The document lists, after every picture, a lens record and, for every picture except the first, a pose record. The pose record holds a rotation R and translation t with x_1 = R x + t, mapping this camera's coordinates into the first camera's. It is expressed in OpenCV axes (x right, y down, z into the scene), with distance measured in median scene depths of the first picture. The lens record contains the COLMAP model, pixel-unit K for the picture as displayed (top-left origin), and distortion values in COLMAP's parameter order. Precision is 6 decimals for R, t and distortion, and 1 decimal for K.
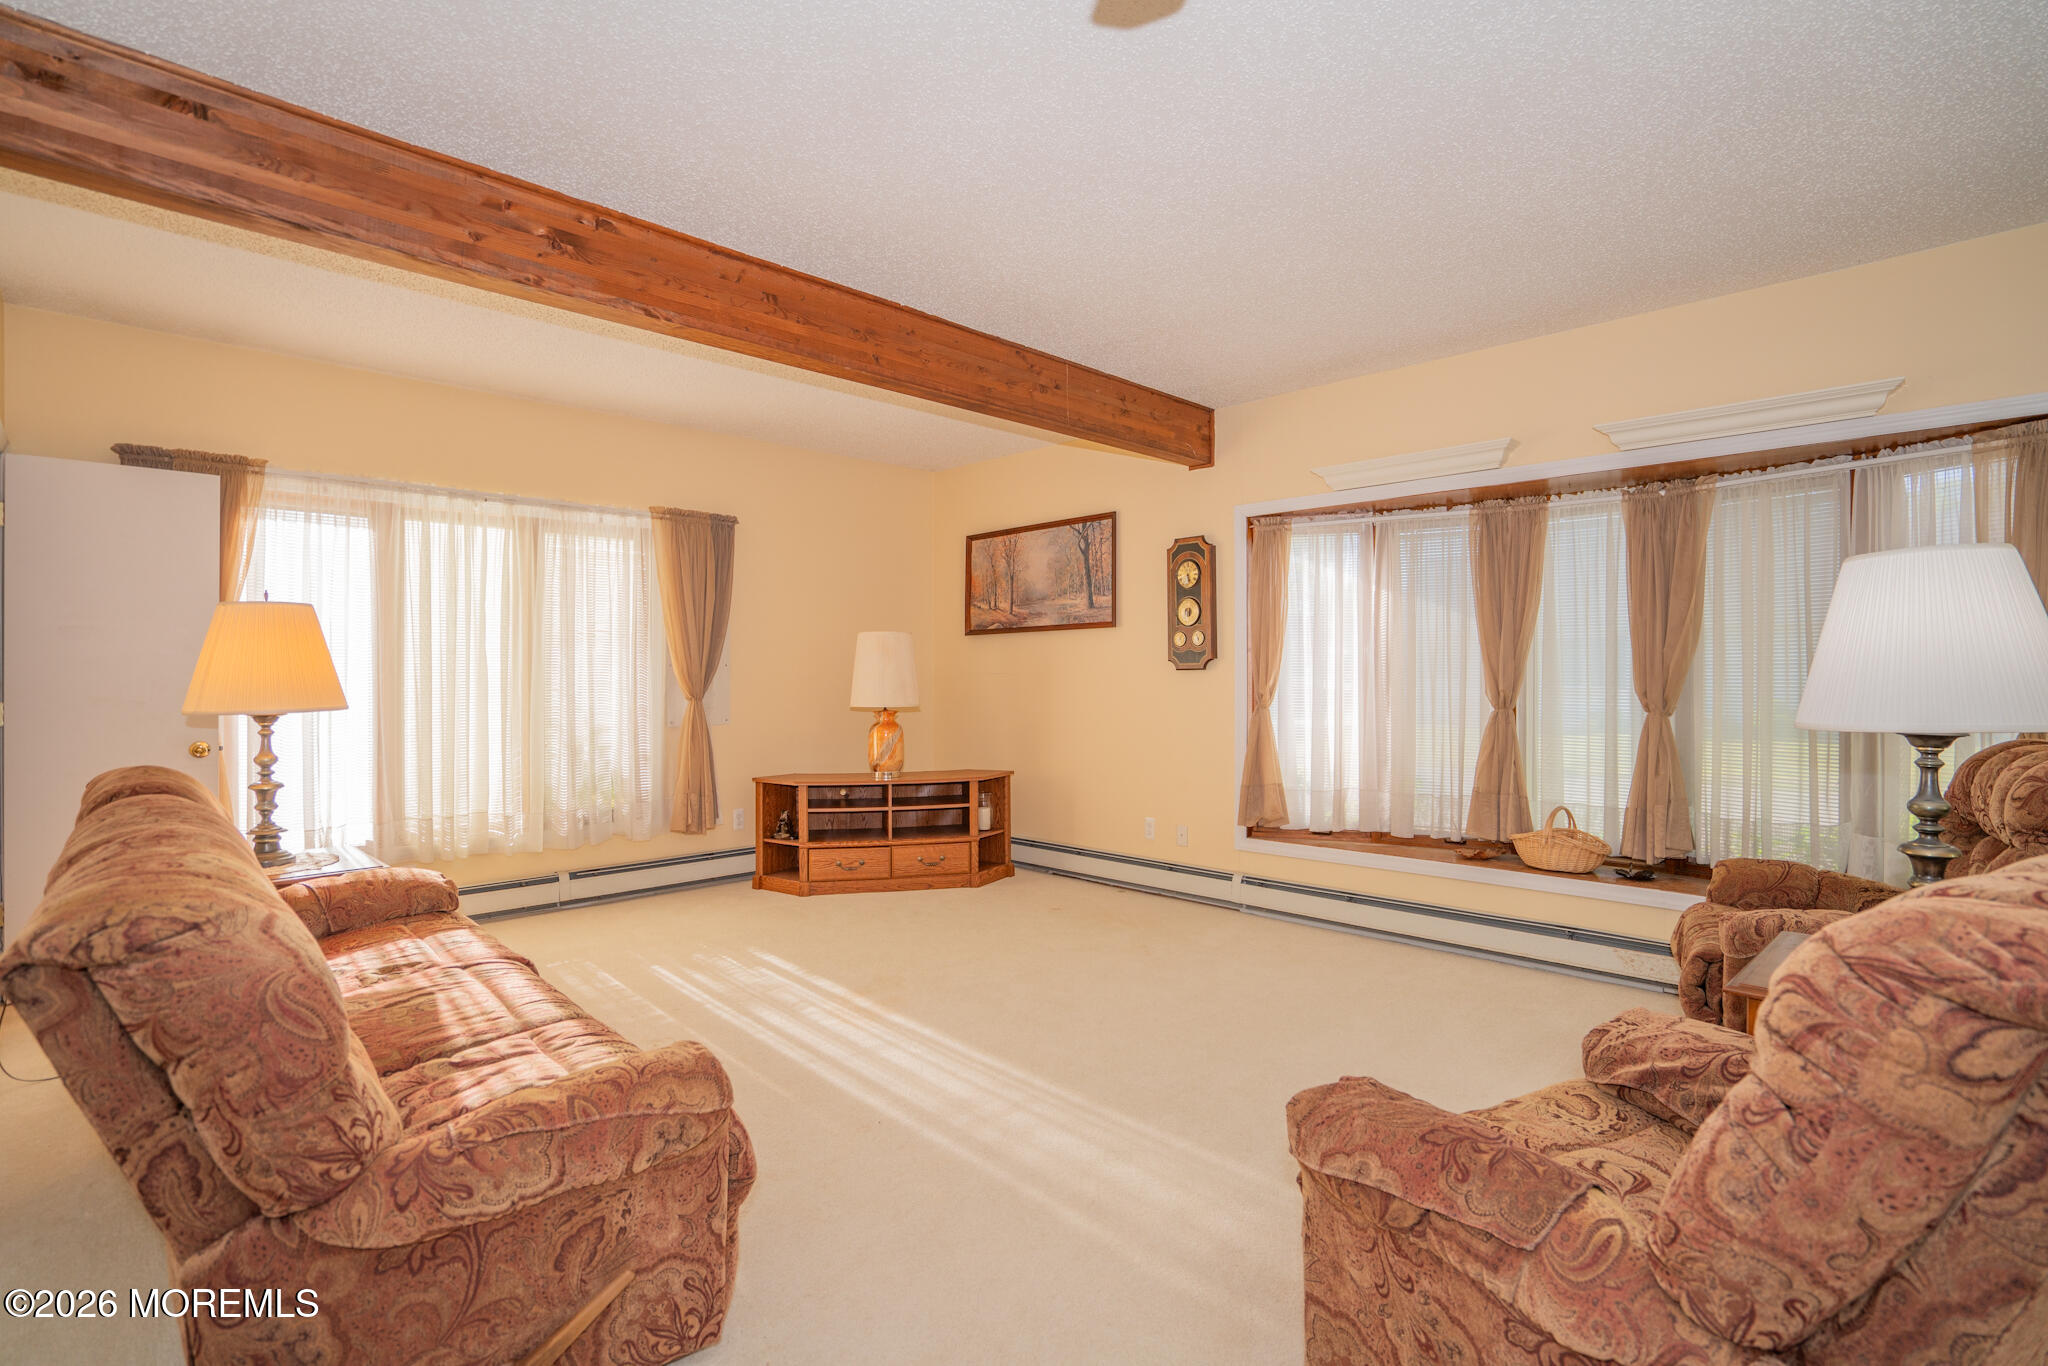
lens RADIAL K [[945.8, 0, 1025.1], [0, 945.8, 677.2], [0, 0, 1]] dist [-0.056209, 0.021519]
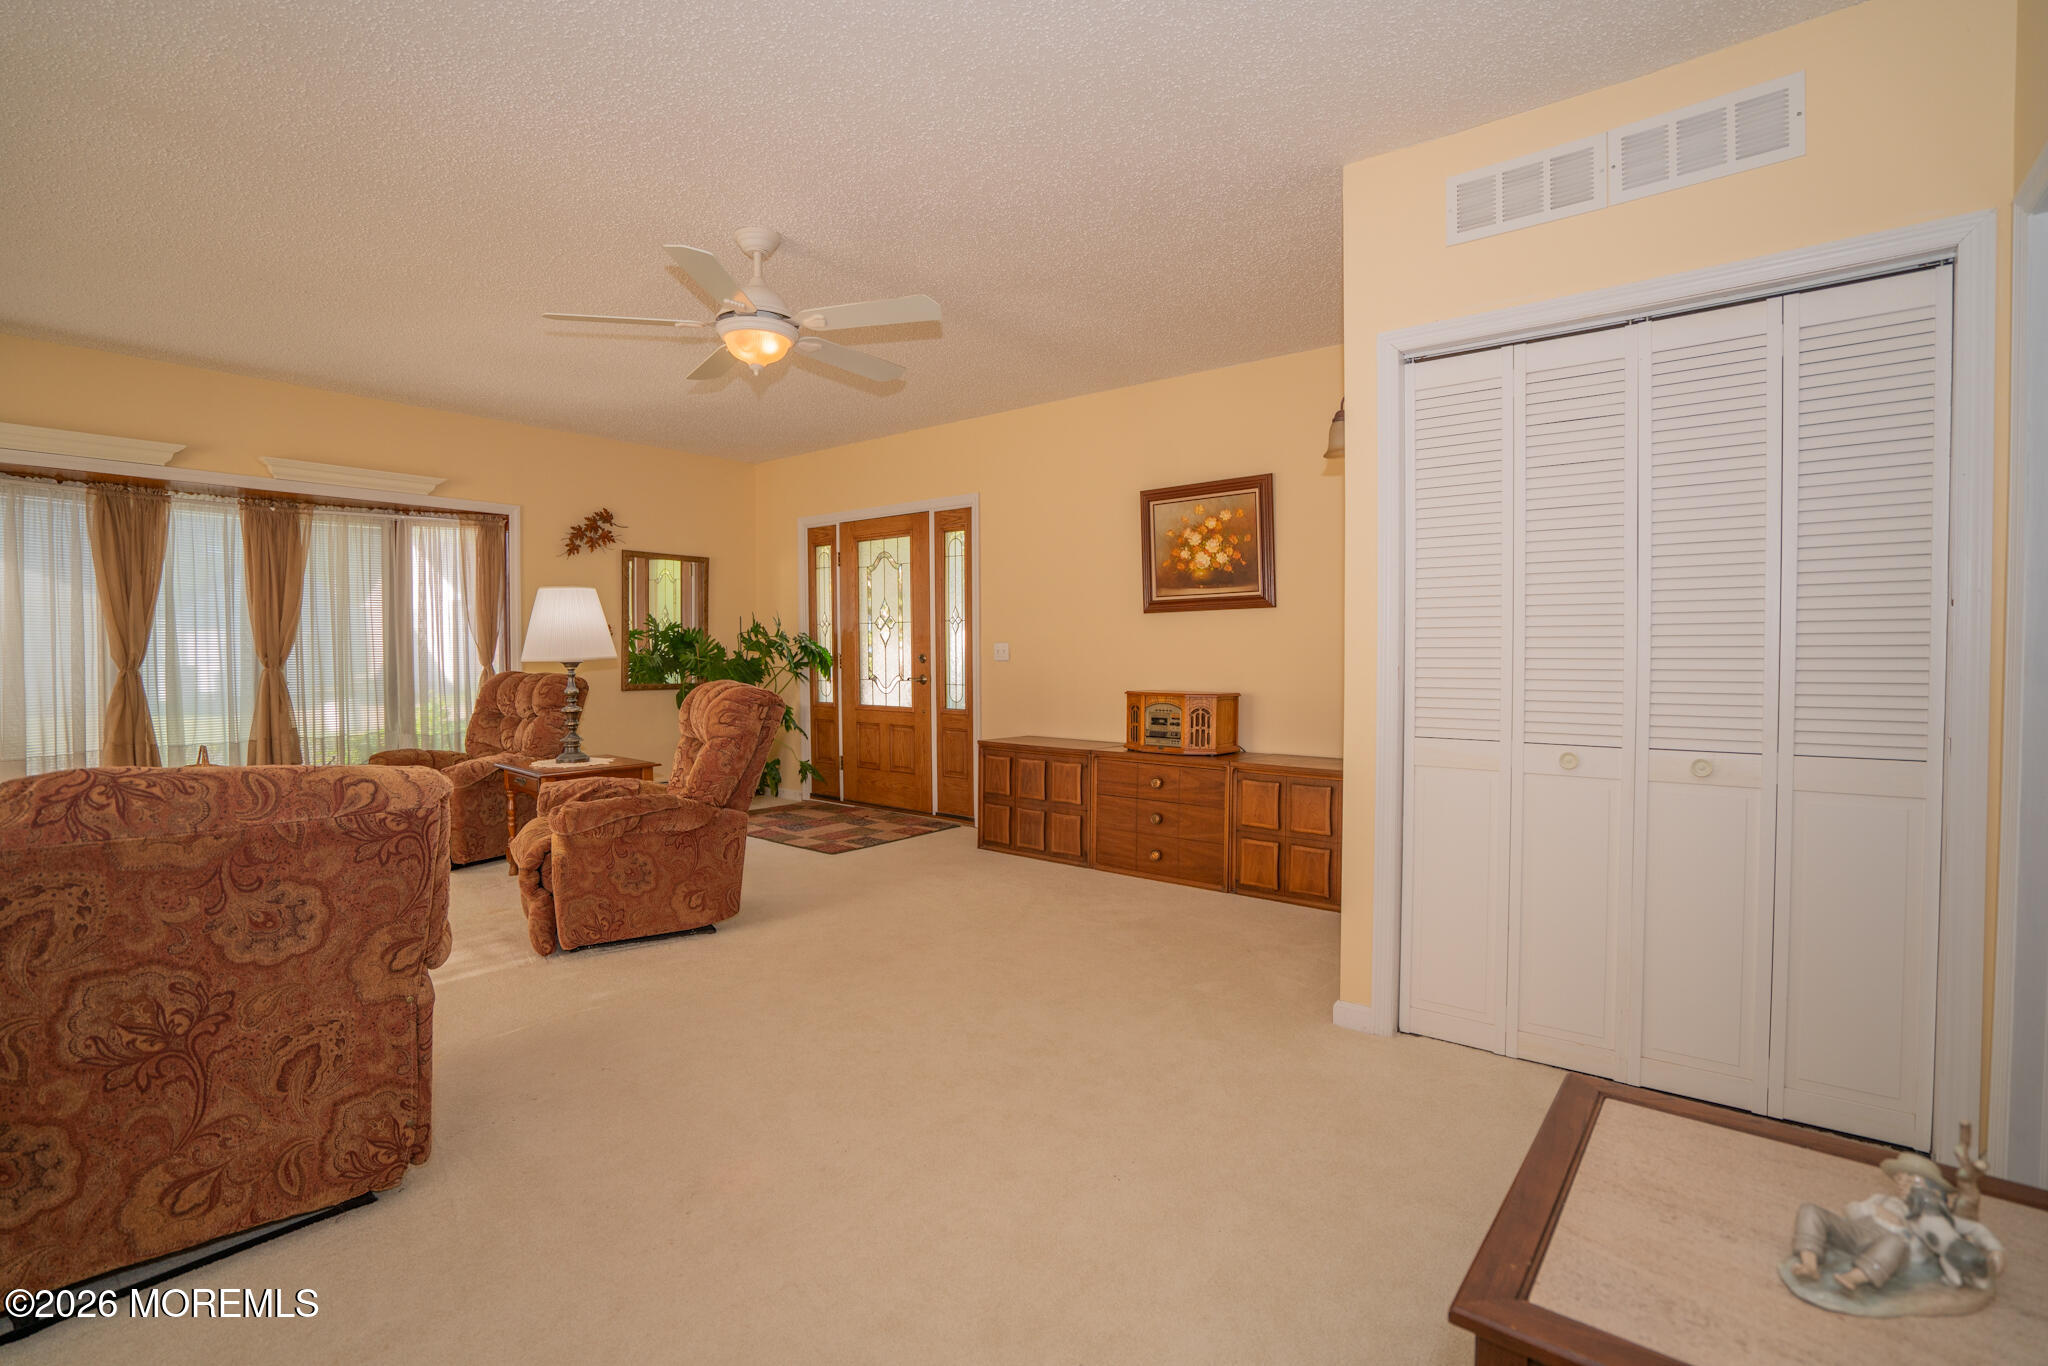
lens RADIAL K [[956.2, 0, 990.5], [0, 956.2, 675.5], [0, 0, 1]] dist [-0.002082, 0.000256]
pose [[-0.076692, -0.028338, 0.996652, -0.768429], [0.007010, 0.999556, 0.028960, 0.014527], [-0.997030, 0.009208, -0.076460, 0.036600]]
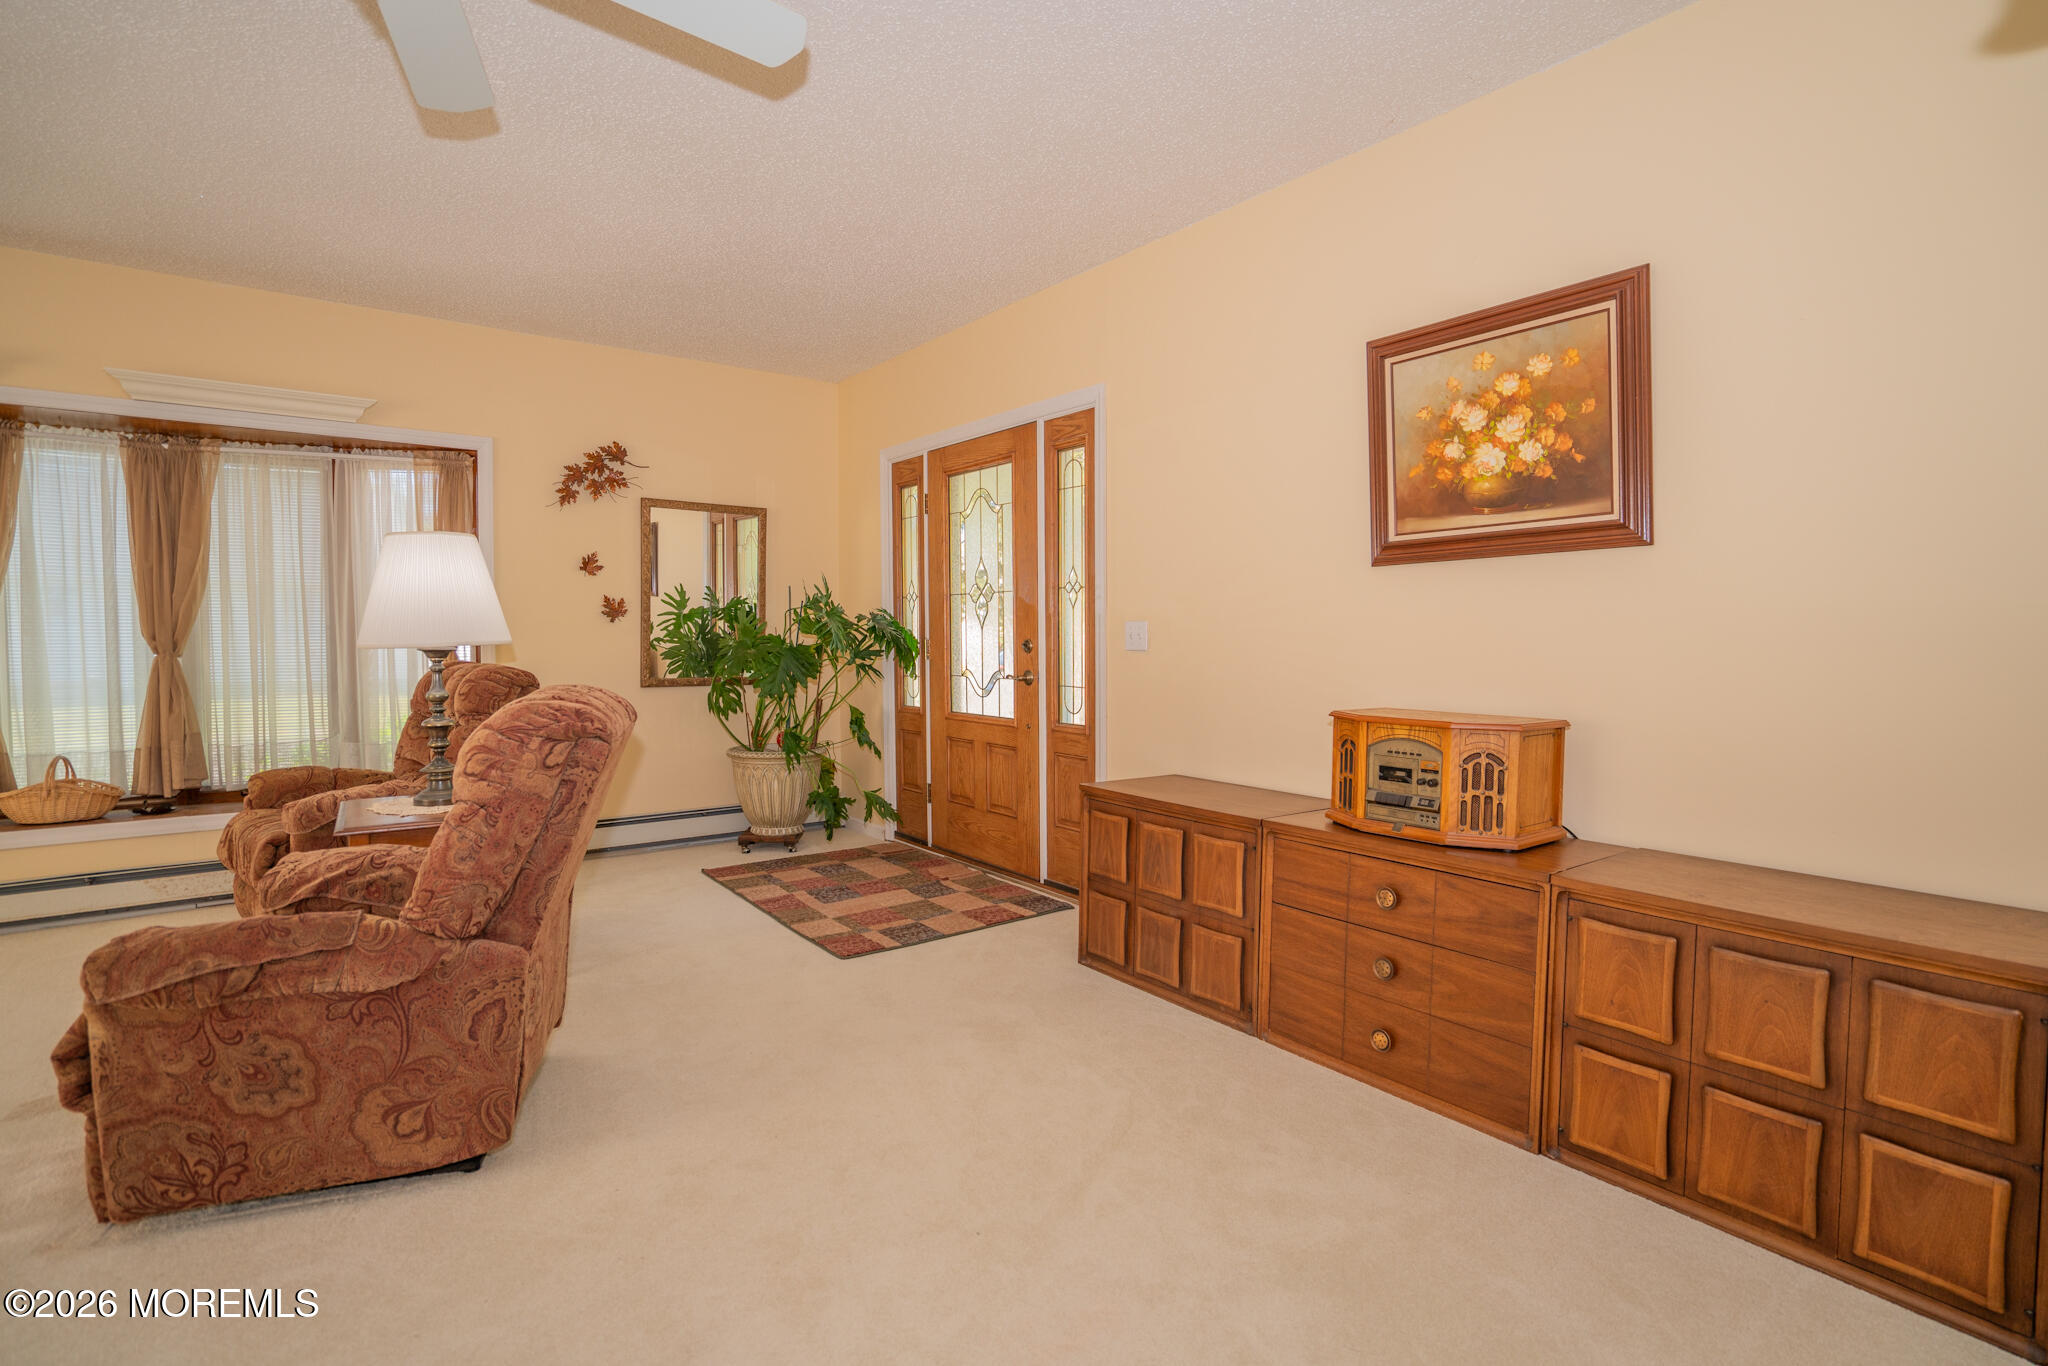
lens RADIAL K [[977.9, 0, 1019.6], [0, 977.9, 678.1], [0, 0, 1]] dist [-0.047675, 0.020045]
pose [[0.135209, -0.043700, 0.989853, -0.248482], [0.003358, 0.999041, 0.043647, 0.019546], [-0.990811, -0.002578, 0.135226, -0.107317]]
